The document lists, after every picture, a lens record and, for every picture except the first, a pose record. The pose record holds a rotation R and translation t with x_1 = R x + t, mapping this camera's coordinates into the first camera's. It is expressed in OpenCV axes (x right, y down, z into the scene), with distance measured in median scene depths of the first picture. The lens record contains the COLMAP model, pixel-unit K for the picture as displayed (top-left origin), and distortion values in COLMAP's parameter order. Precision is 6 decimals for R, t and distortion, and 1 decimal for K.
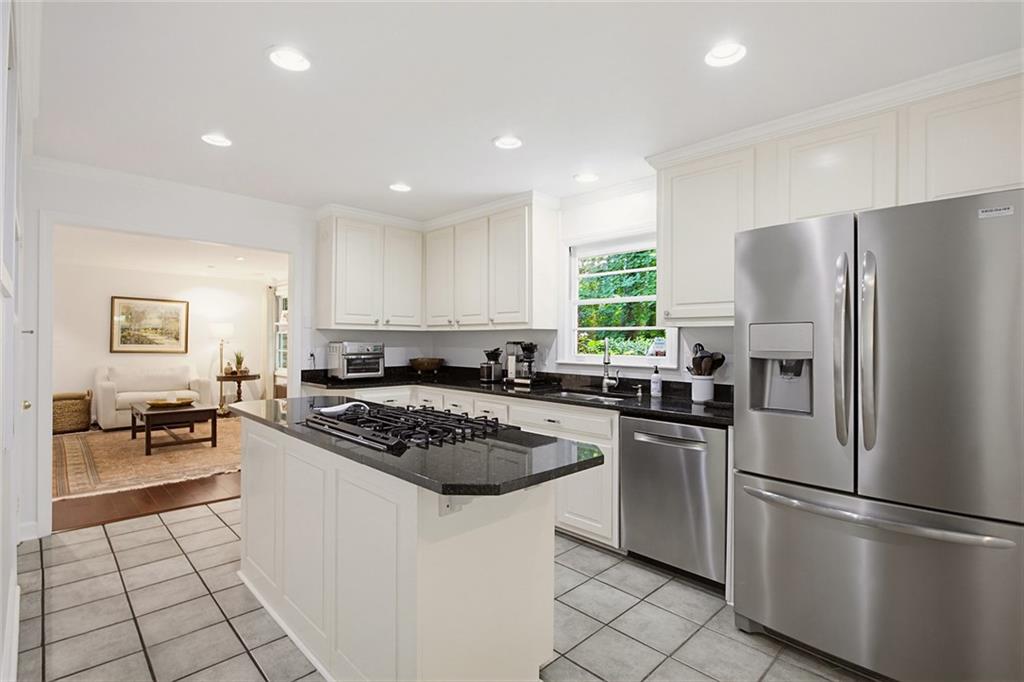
lens RADIAL K [[481.3, 0, 512.0], [0, 481.3, 341.0], [0, 0, 1]] dist [-0.012871, 0.001014]
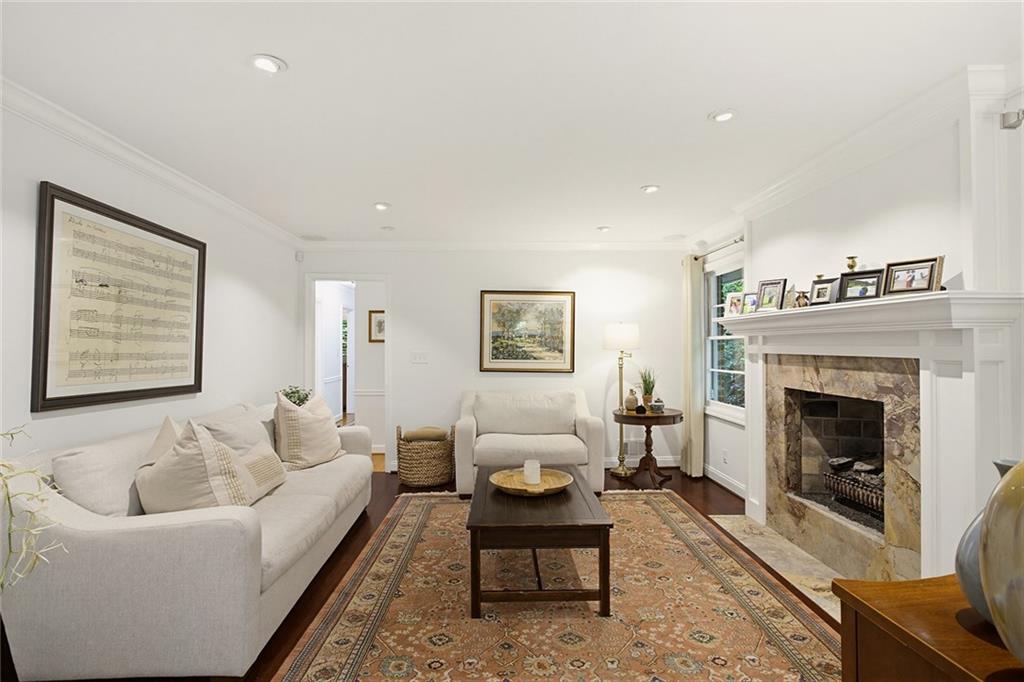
lens RADIAL K [[520.4, 0, 512.0], [0, 520.4, 341.0], [0, 0, 1]] dist [-0.010852, 0.000622]
pose [[0.727534, -0.015379, -0.685900, -0.266420], [0.009157, 0.999877, -0.012706, -0.009197], [0.686011, 0.002963, 0.727585, 0.446114]]
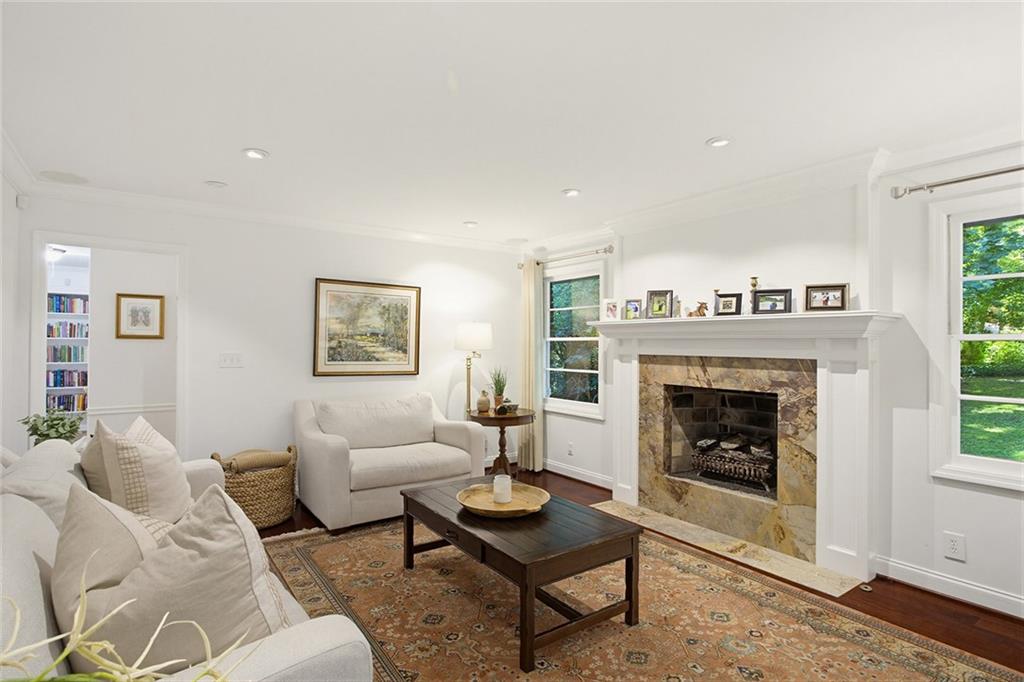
lens RADIAL K [[520.4, 0, 512.0], [0, 520.4, 341.0], [0, 0, 1]] dist [-0.010852, 0.000622]
pose [[0.985877, -0.002865, -0.167449, -0.468634], [0.002159, 0.999988, -0.004397, -0.013660], [0.167460, 0.003974, 0.985871, 0.395199]]
